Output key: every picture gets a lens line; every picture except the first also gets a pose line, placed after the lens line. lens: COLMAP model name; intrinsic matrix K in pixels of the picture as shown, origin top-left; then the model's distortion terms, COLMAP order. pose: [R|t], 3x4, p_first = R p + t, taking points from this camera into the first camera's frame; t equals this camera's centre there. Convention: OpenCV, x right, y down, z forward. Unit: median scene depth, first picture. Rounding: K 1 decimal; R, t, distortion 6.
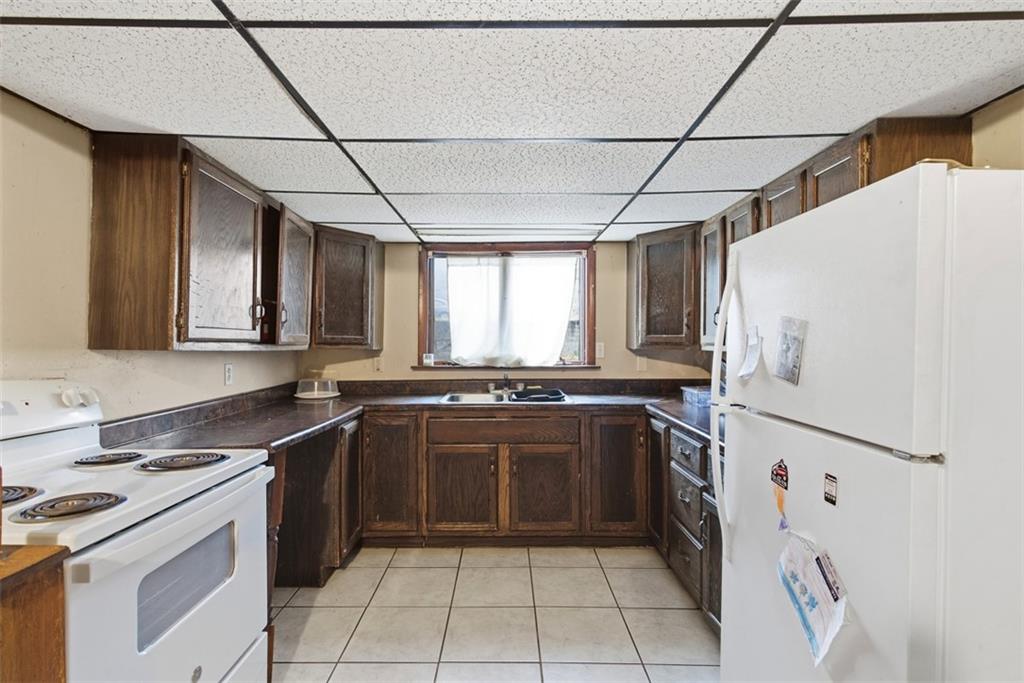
lens RADIAL K [[467.3, 0, 509.4], [0, 467.3, 336.9], [0, 0, 1]] dist [0.003856, -0.001815]
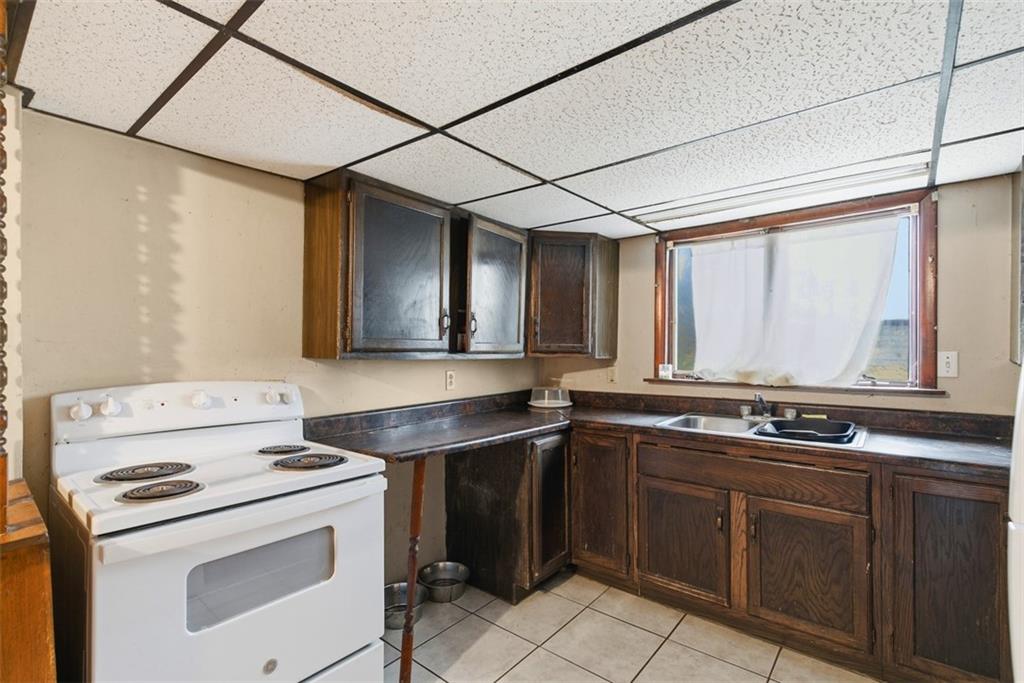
lens RADIAL K [[467.3, 0, 513.2], [0, 467.3, 347.0], [0, 0, 1]] dist [0.003856, -0.001815]
pose [[0.773066, -0.001968, -0.634322, 0.179354], [0.007632, 0.999952, 0.006198, -0.002784], [0.634279, -0.009633, 0.773044, 0.219981]]
